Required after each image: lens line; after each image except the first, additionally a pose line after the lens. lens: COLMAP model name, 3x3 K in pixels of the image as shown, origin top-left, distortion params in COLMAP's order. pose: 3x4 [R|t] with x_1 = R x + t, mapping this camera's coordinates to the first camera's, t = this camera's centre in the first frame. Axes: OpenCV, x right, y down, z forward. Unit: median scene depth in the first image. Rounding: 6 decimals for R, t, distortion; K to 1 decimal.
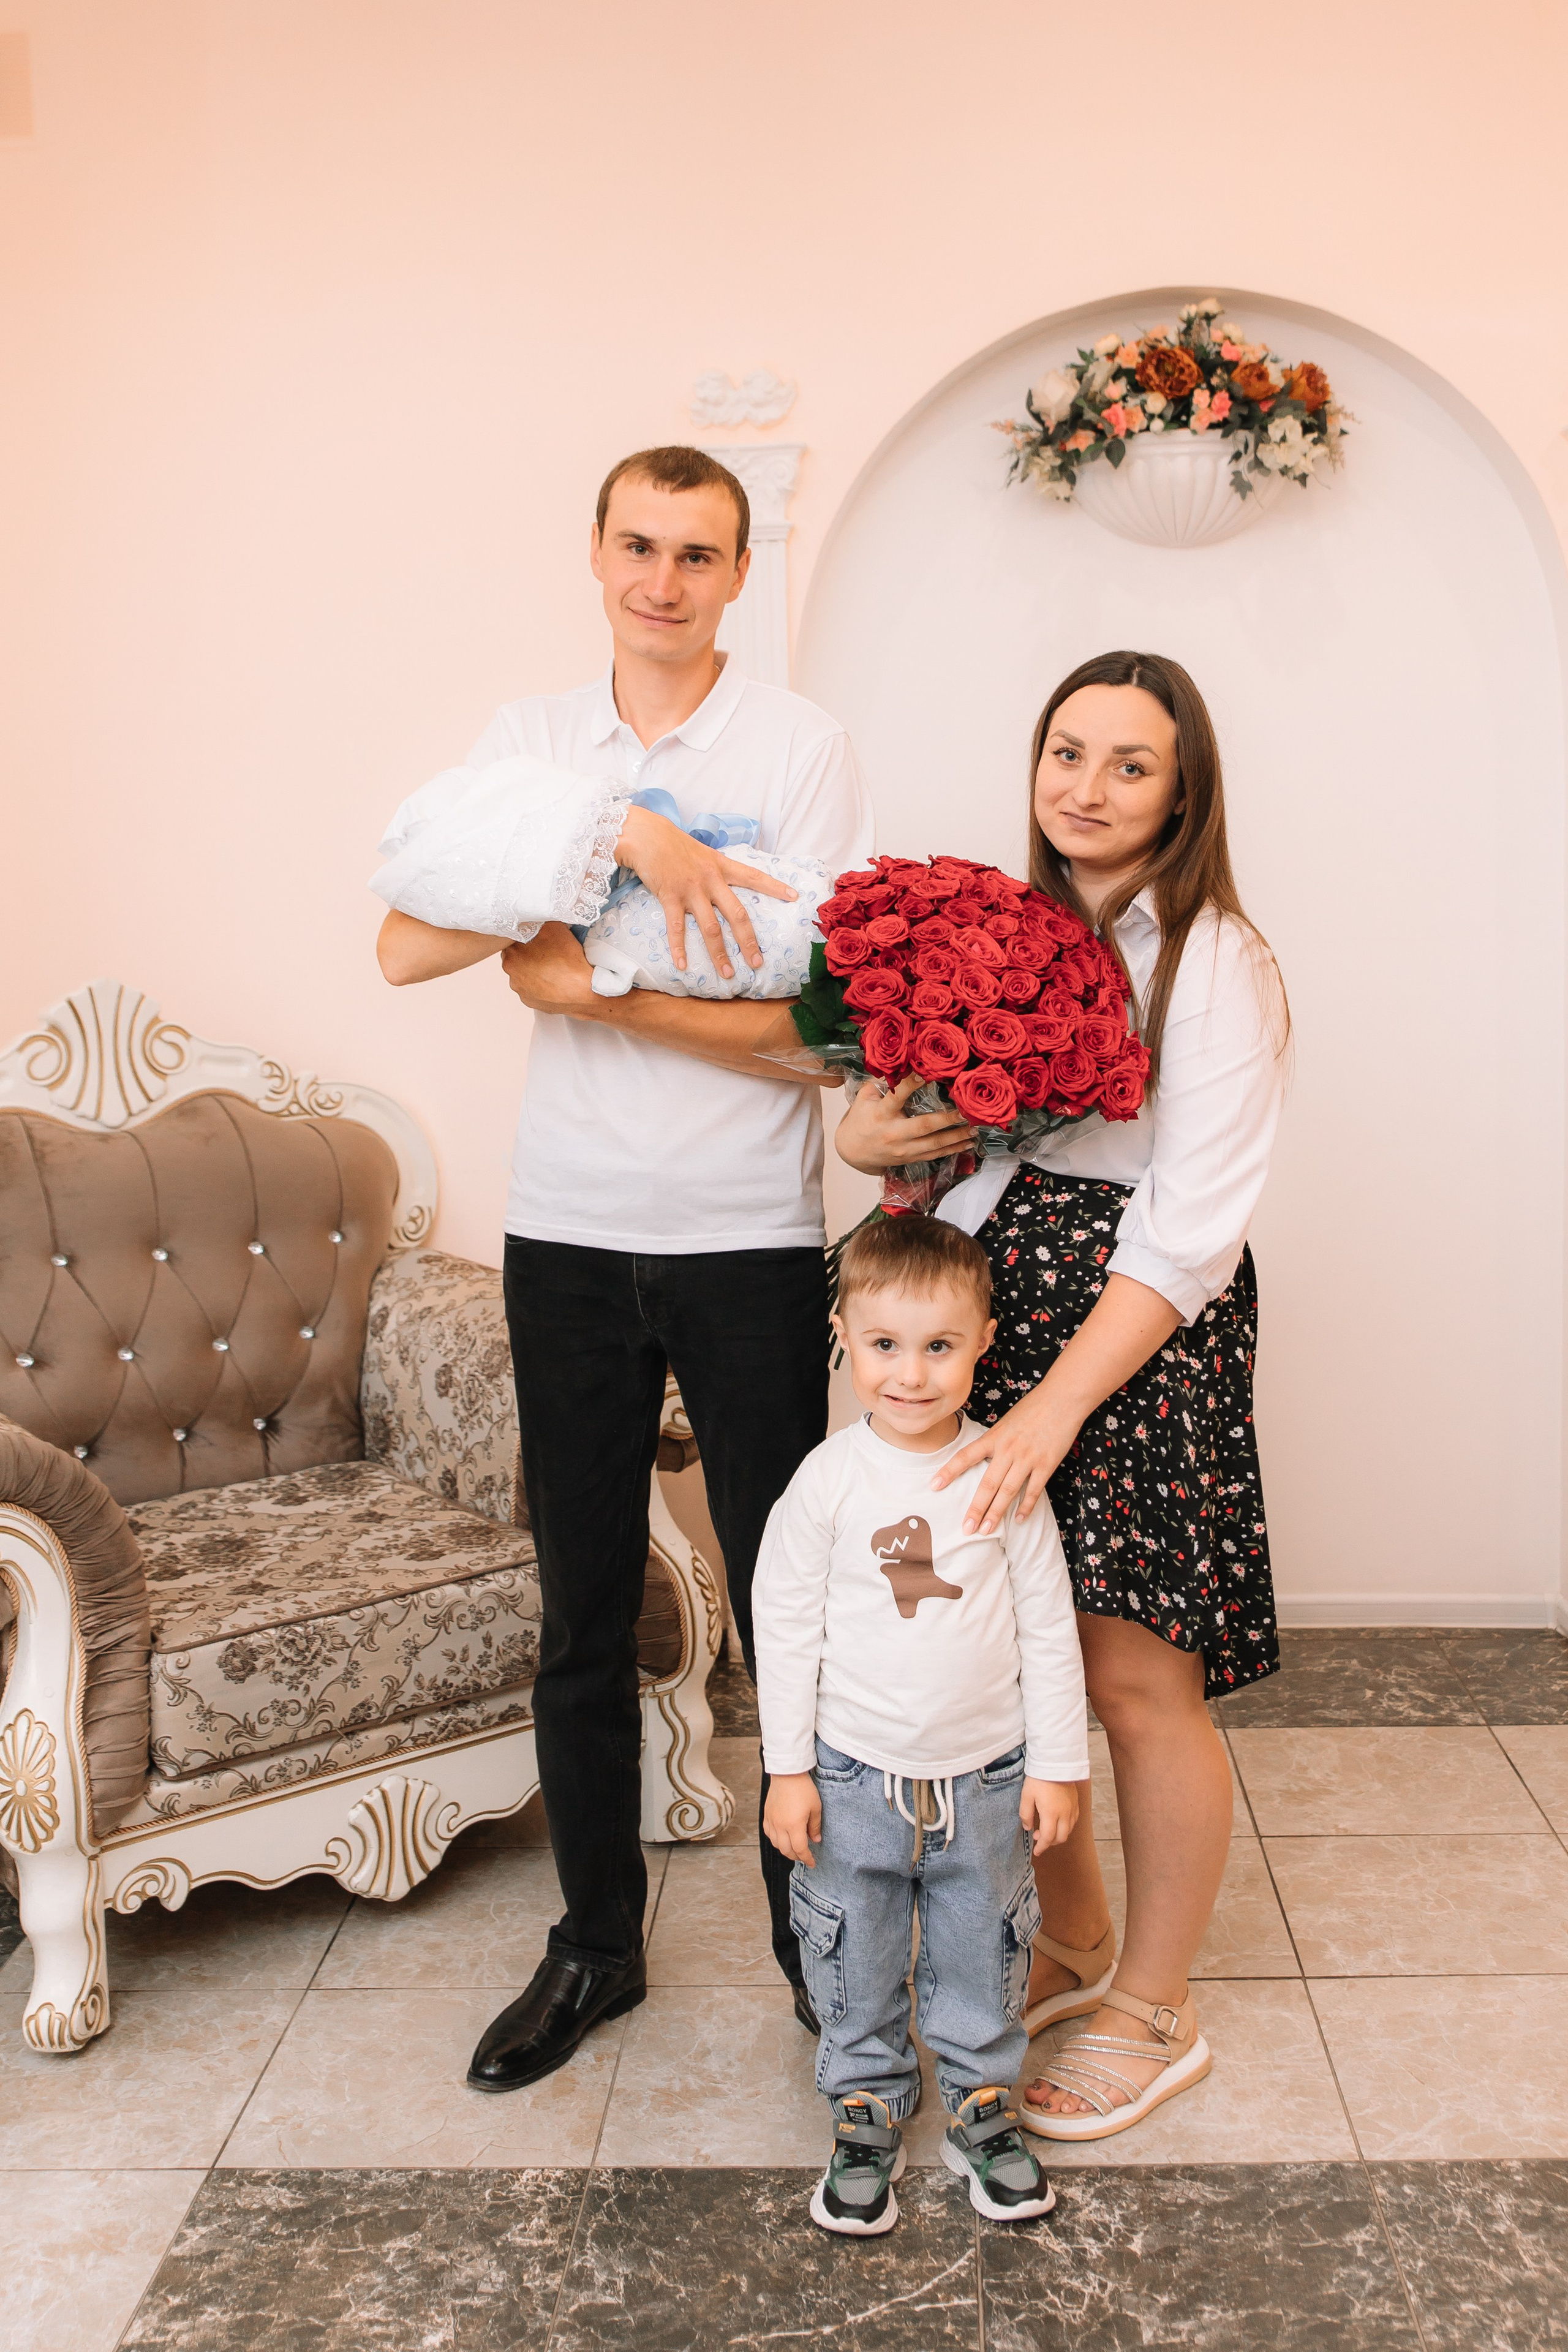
lens RADIAL K [[2435.3, 0, 869.8], [0, 2435.3, 1039.6], [0, 0, 1]] dist [-0.018614, 0.000000]
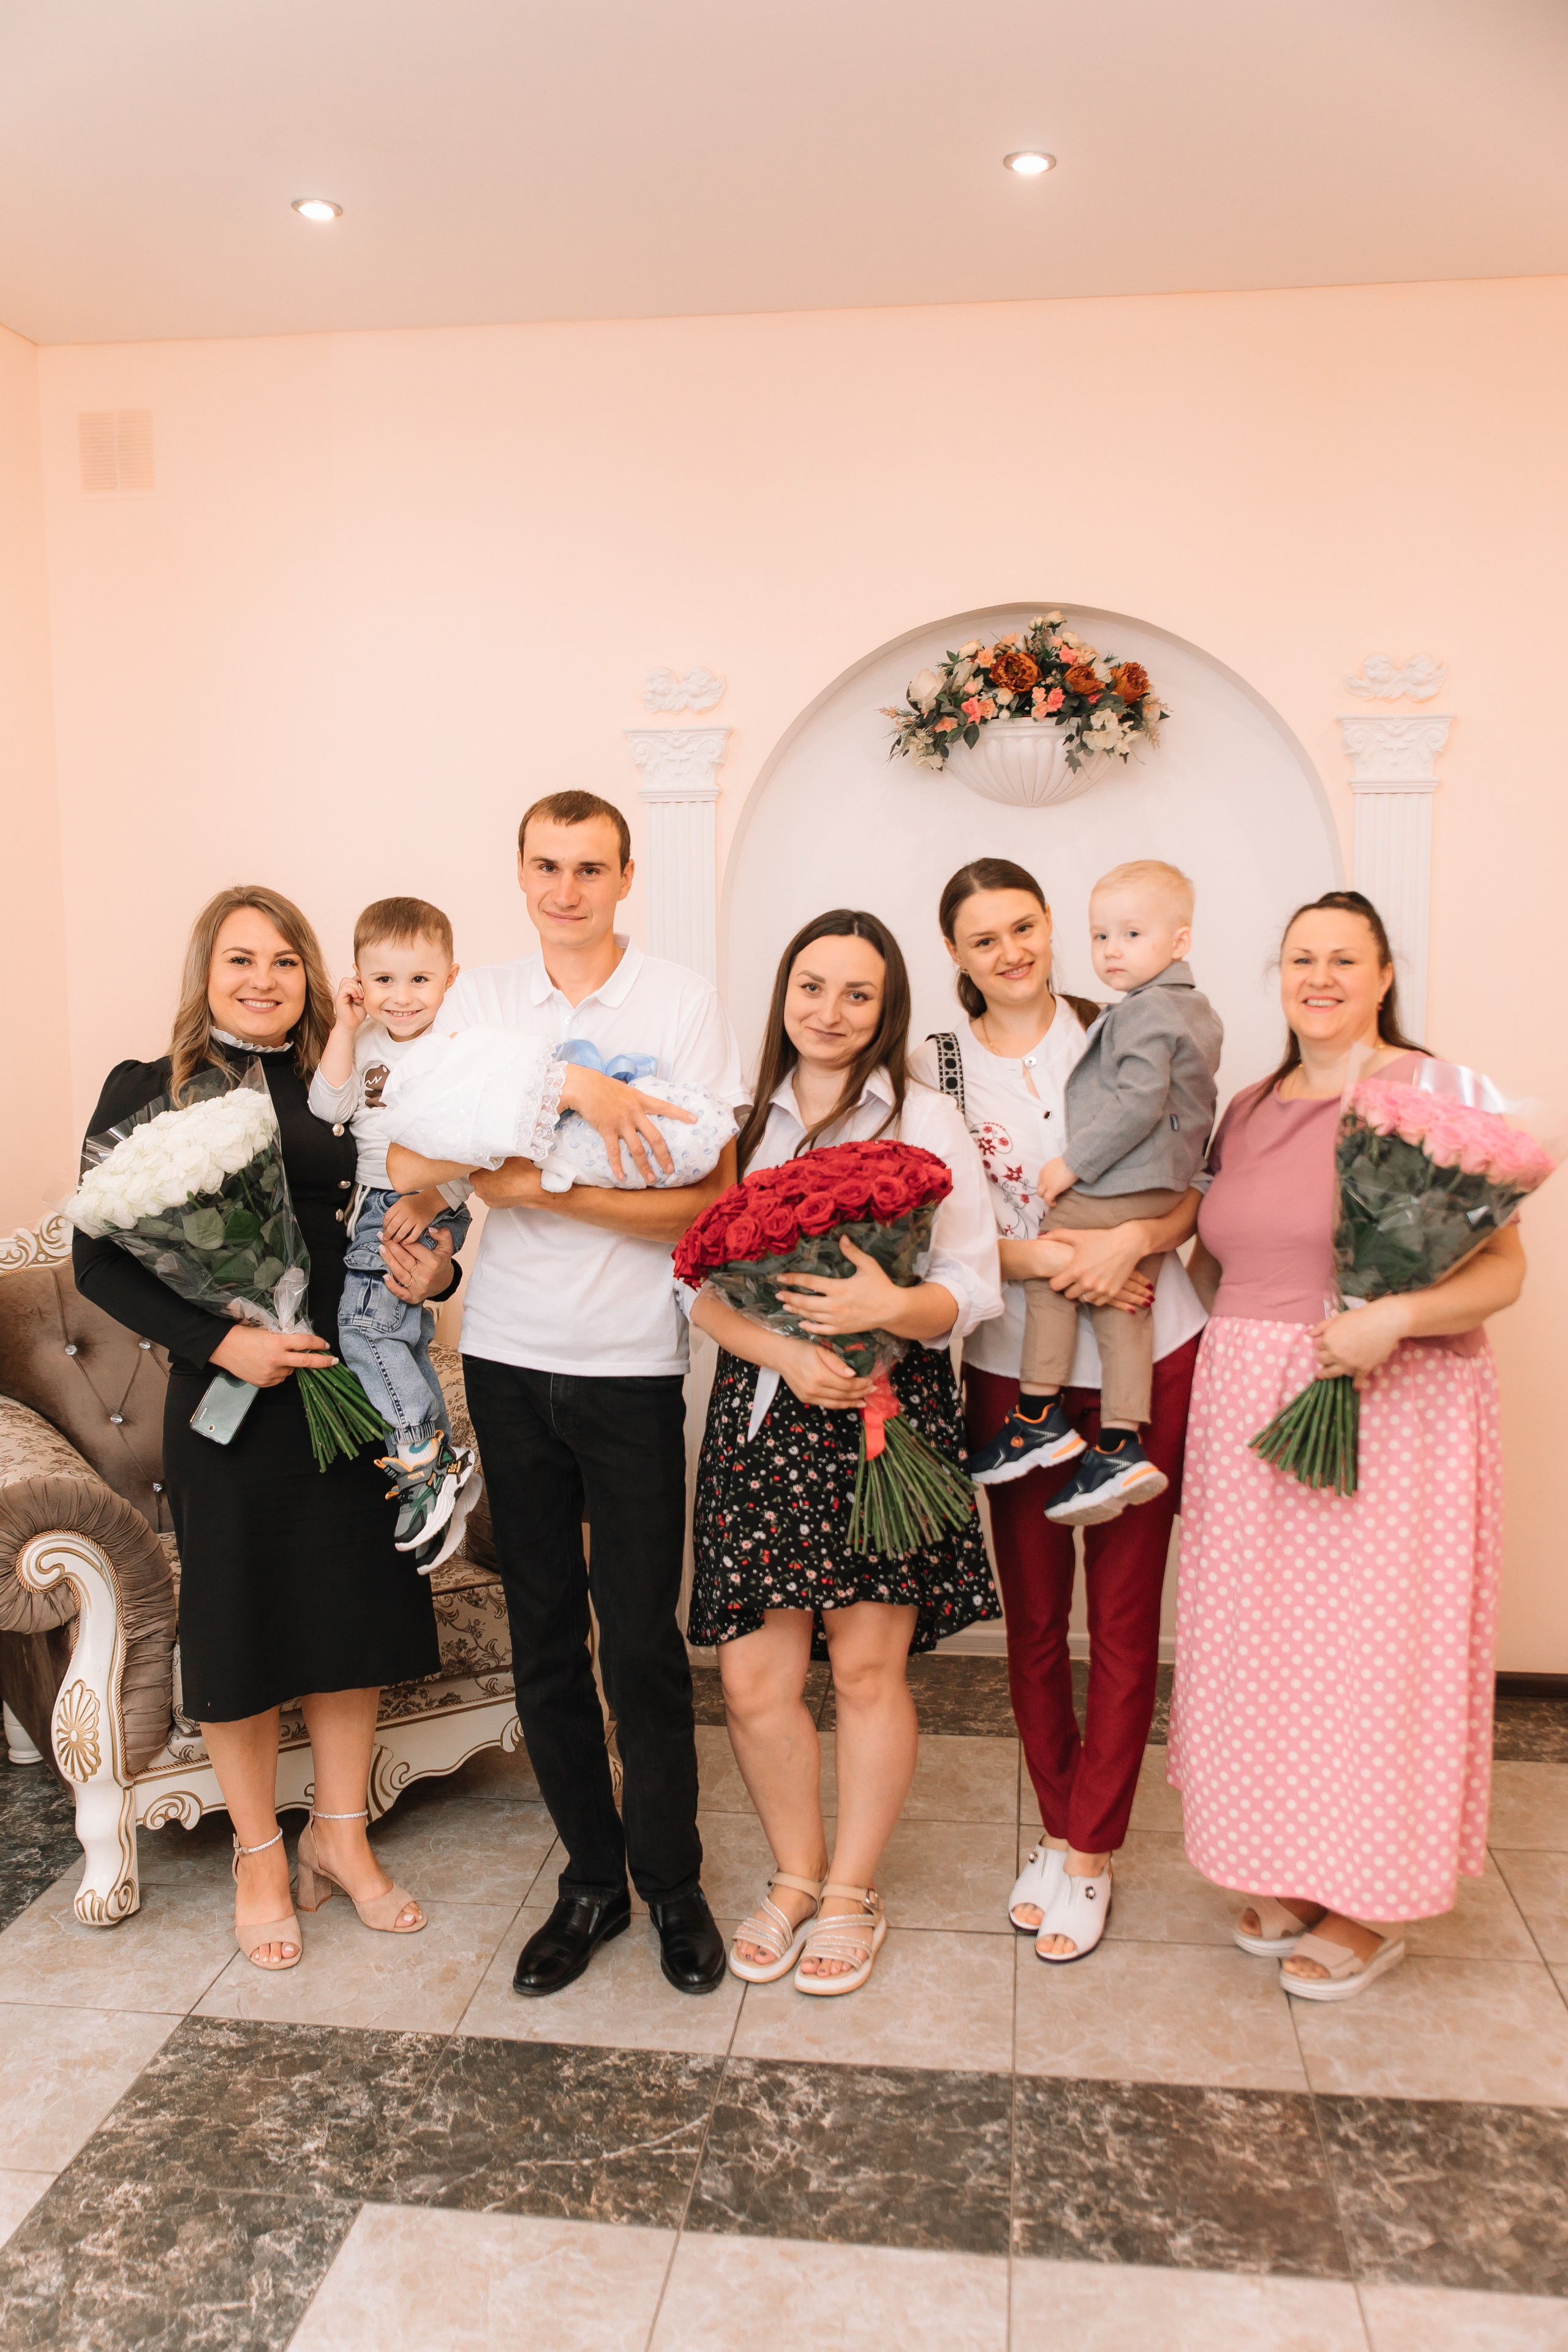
lens RADIAL K [[2037.0, 0, 761.5], [0, 2037.0, 1203.2], [0, 0, 1]] dist [-0.013731, -0.023123]
pose [[0.993619, 0.029845, -0.108765, 0.126481], [-0.025661, 0.998883, 0.039669, -0.041615], [0.109827, -0.036625, 0.993276, -0.079170]]
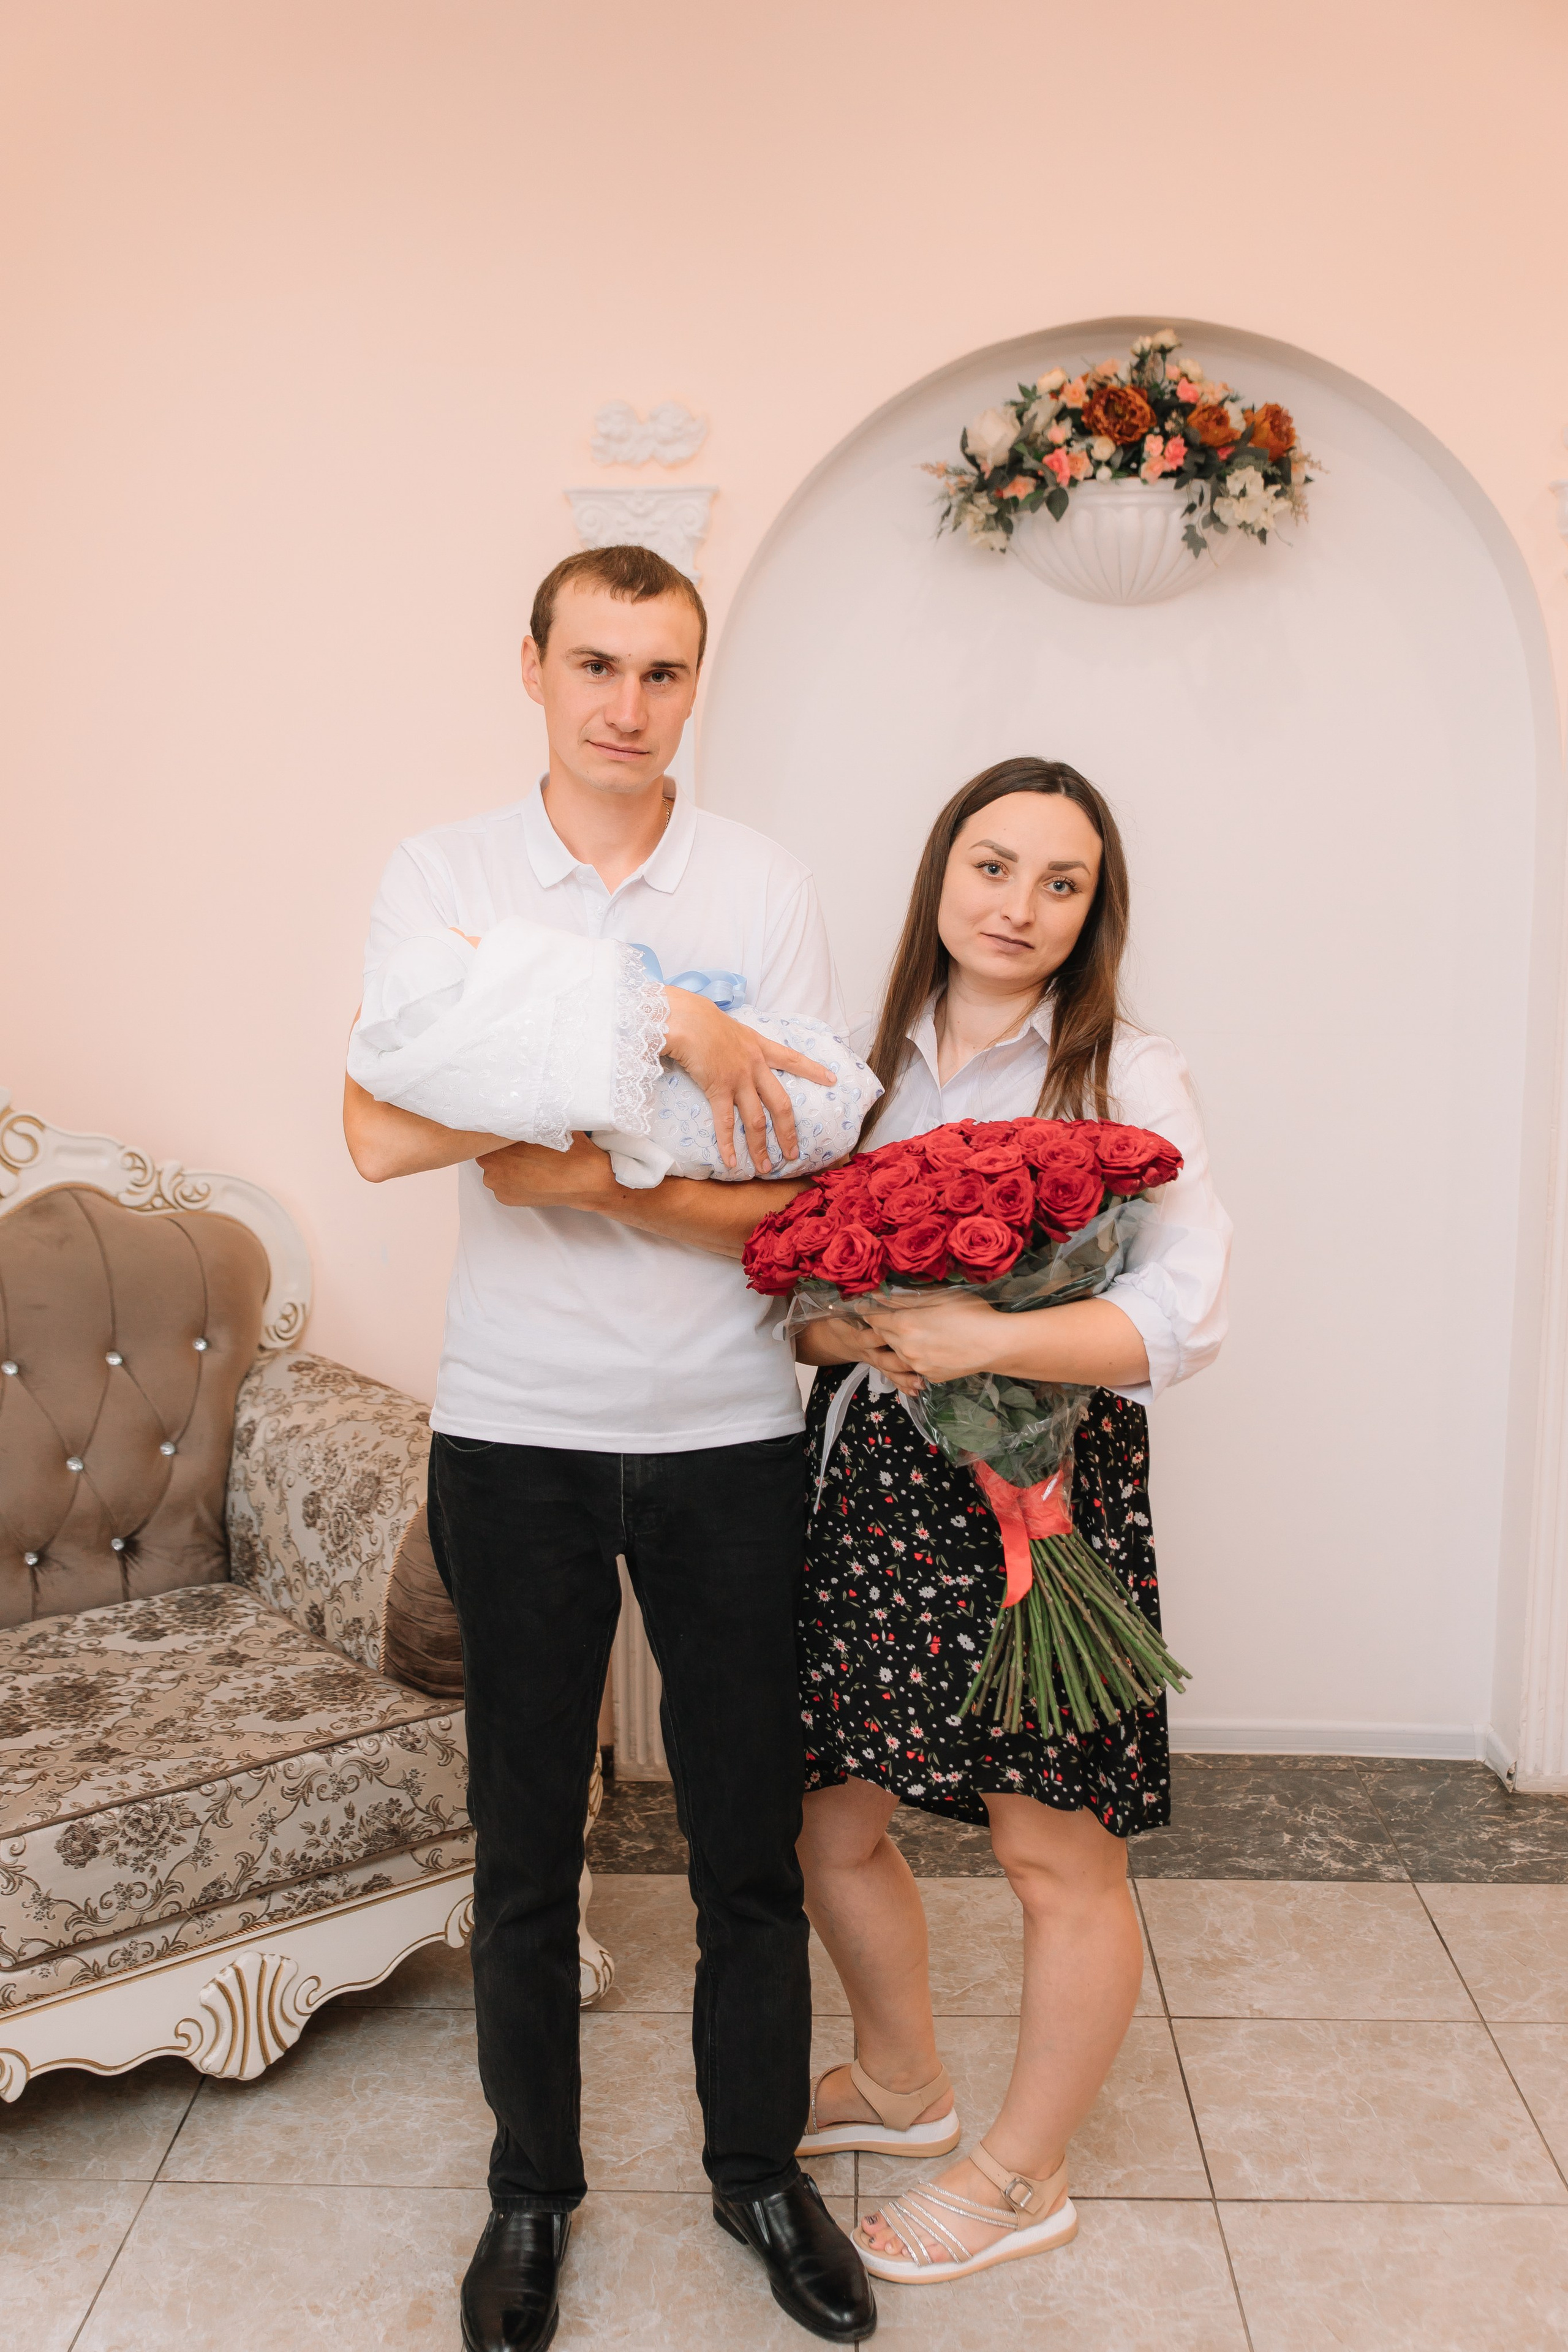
lens RADIAL K [[2400.8, 0, 758.7], [0, 2400.8, 1186.4], [0, 0, 1]] dist [-0.016141, 0.000000]
pose [[0.999744, 0.019764, -0.011056, 0.004826], [-0.018812, 0.996581, 0.080450, -0.062389], [0.012608, -0.080221, 0.996697, 0.093094]]
